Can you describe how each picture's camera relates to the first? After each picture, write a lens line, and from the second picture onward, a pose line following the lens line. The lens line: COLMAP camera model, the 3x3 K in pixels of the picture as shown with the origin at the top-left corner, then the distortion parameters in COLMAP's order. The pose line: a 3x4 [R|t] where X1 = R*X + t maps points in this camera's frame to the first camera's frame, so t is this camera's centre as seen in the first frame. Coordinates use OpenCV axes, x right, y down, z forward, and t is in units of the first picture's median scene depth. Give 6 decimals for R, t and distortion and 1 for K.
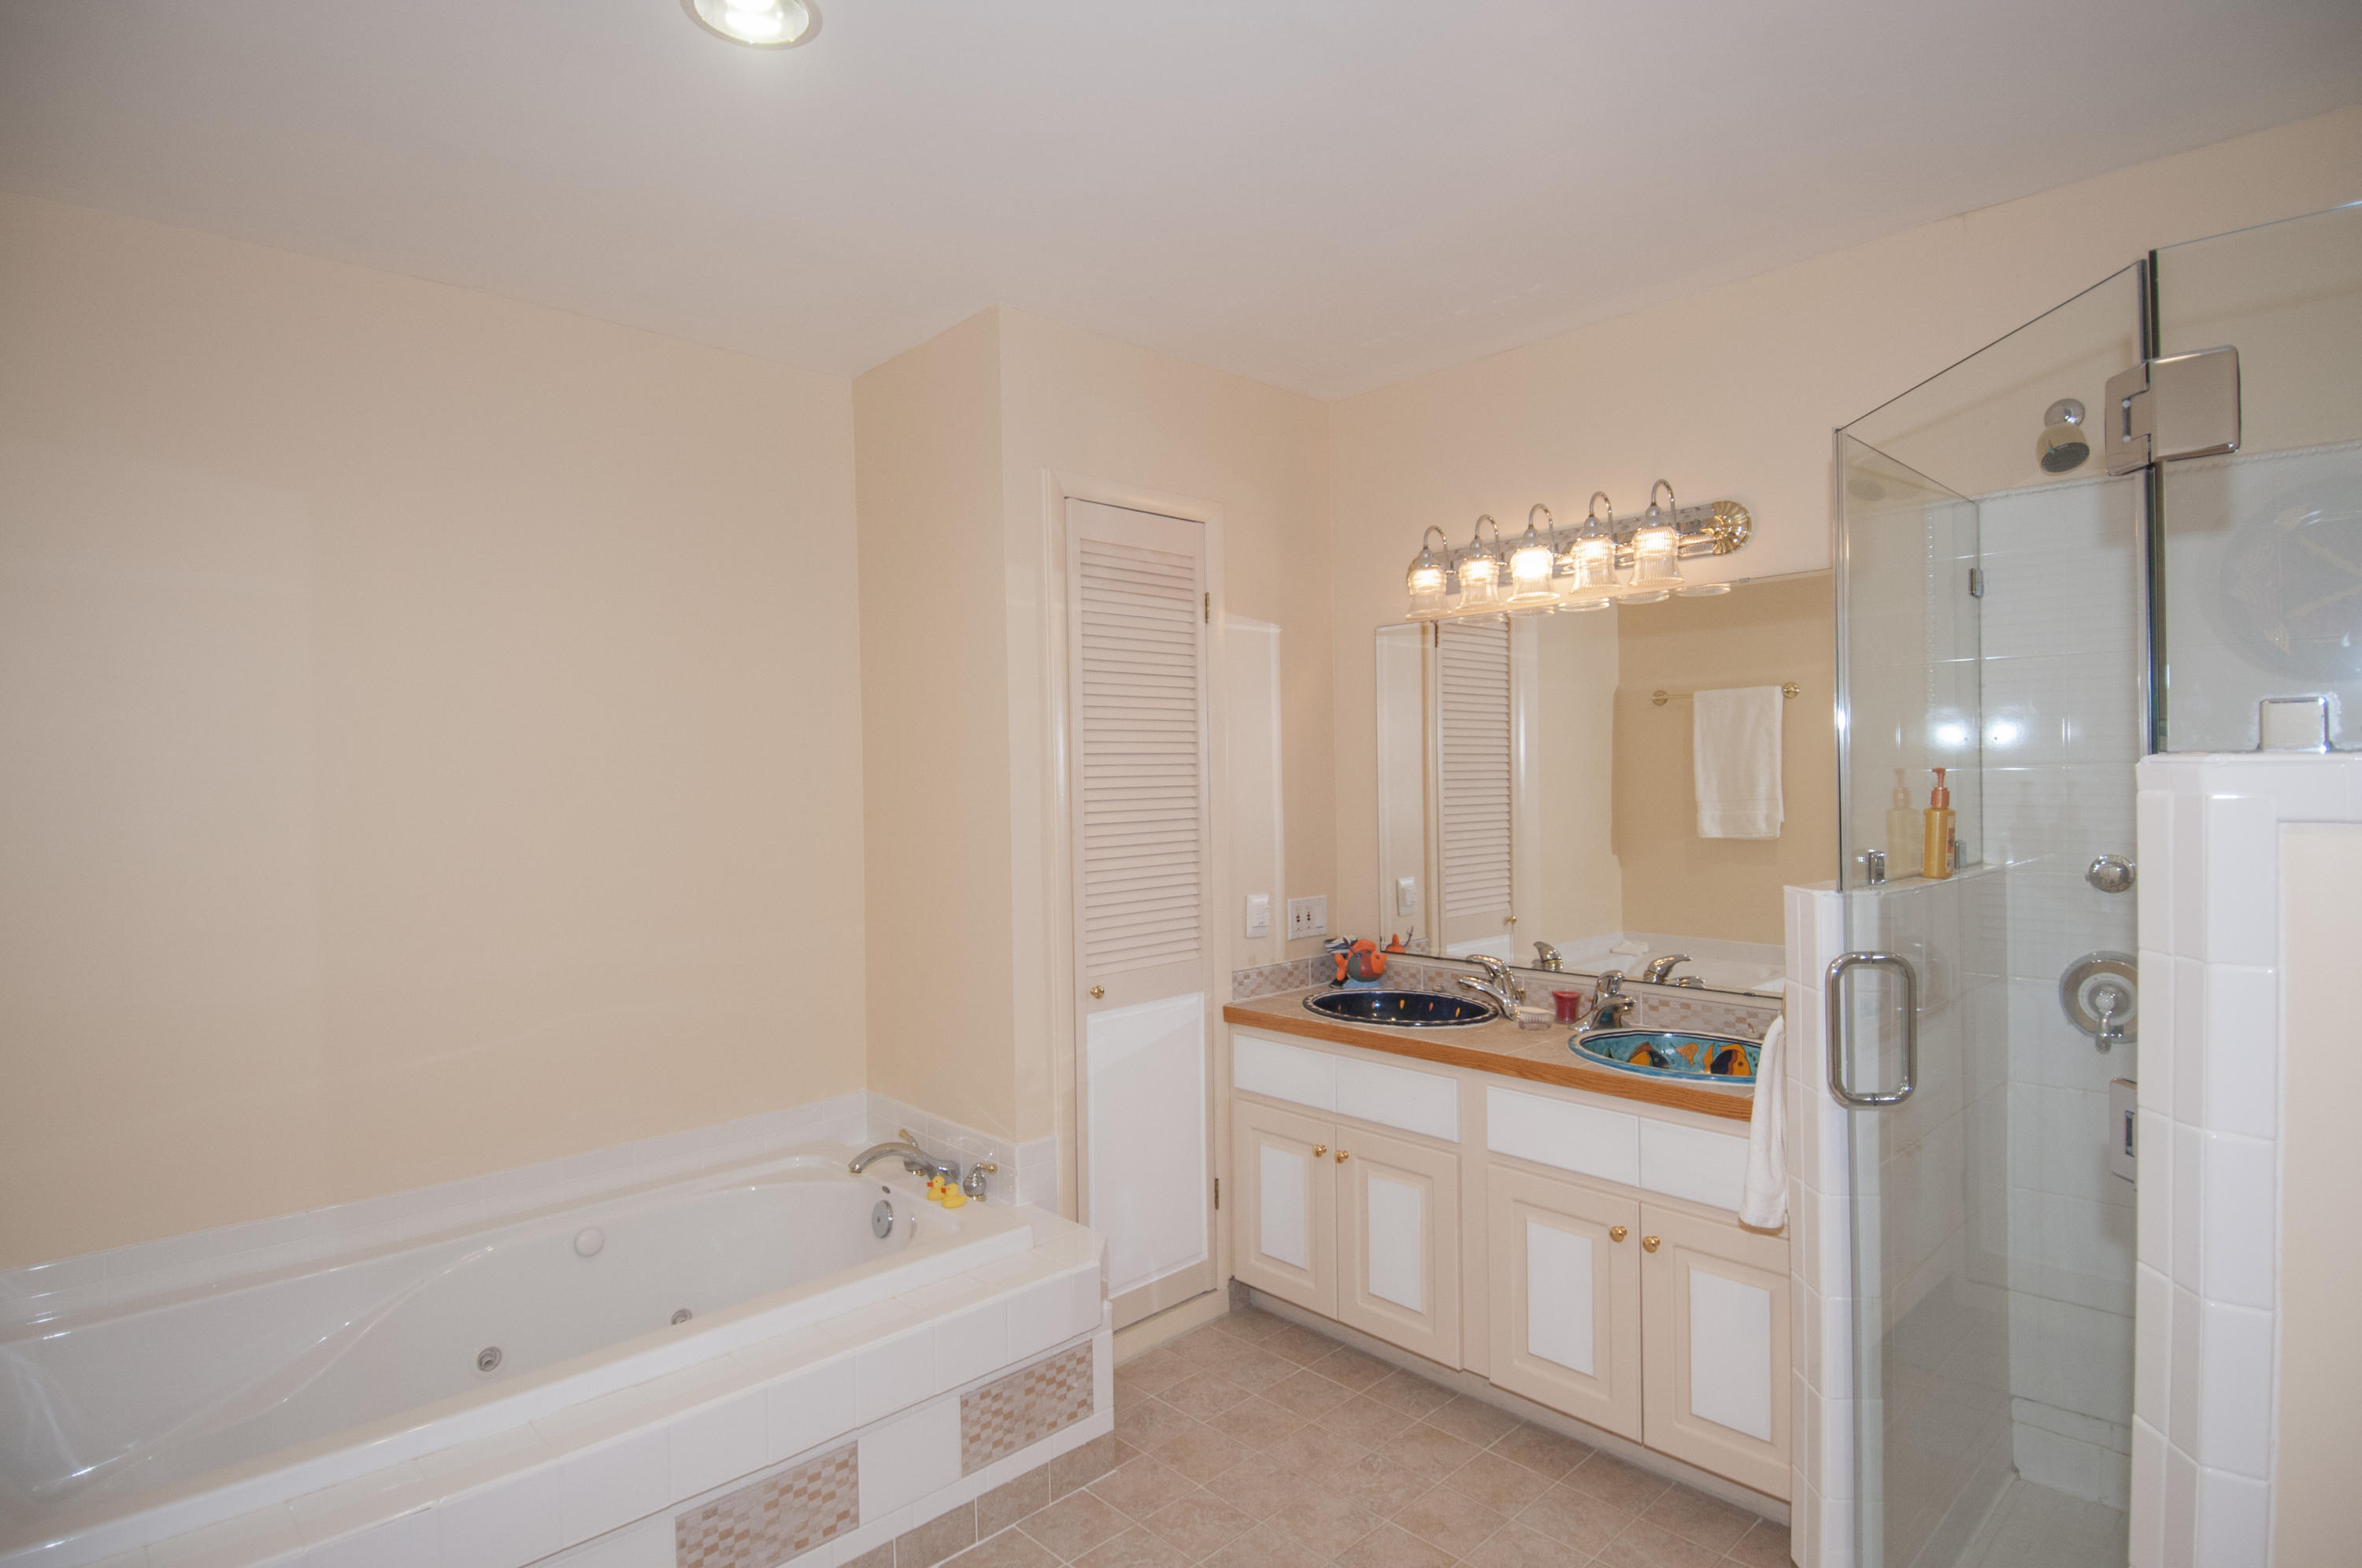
lens RADIAL K [[1205.6, 0, 1206.3], [0, 1205.6, 778.0], [0, 0, 1]] dist [0.038153, -0.052995]
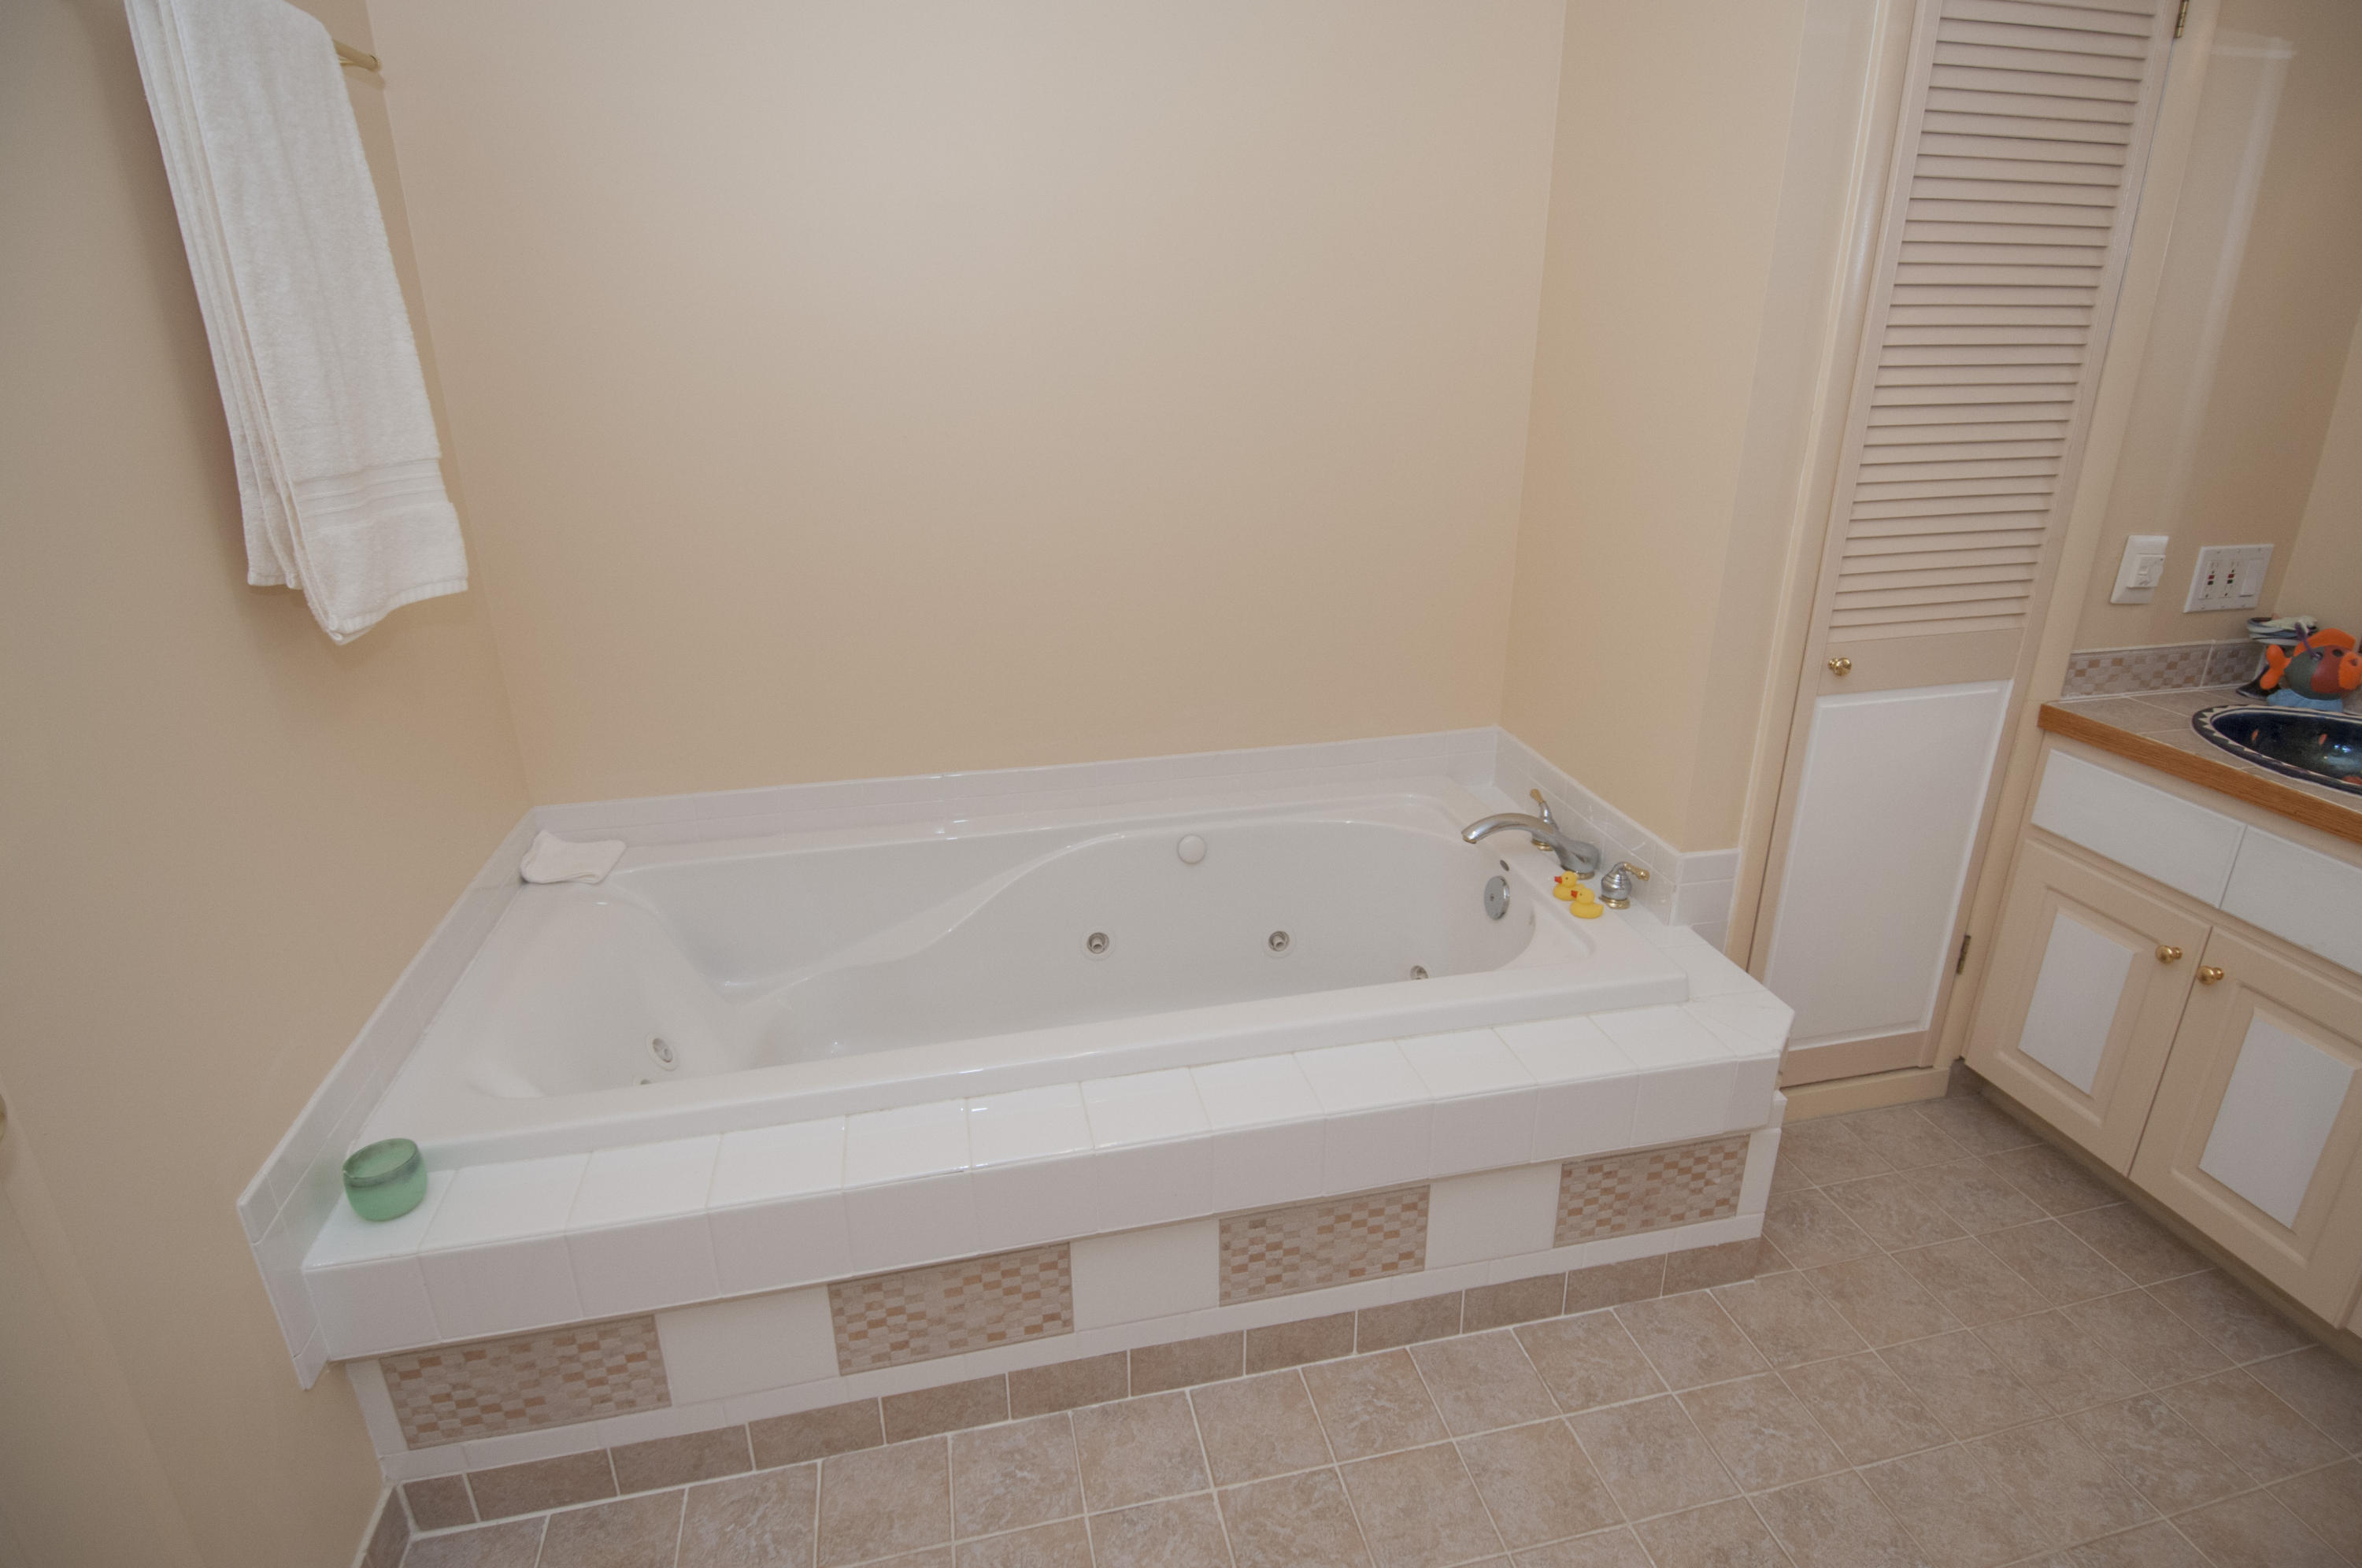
lens RADIAL K [[1212.4, 0, 1215.6], [0, 1212.4, 786.1], [0, 0, 1]] dist [0.047589, -0.052587]
pose [[0.861510, 0.197267, -0.467852, -0.060250], [-0.015190, 0.931042, 0.364597, -0.005350], [0.507513, -0.306997, 0.805098, 0.261313]]
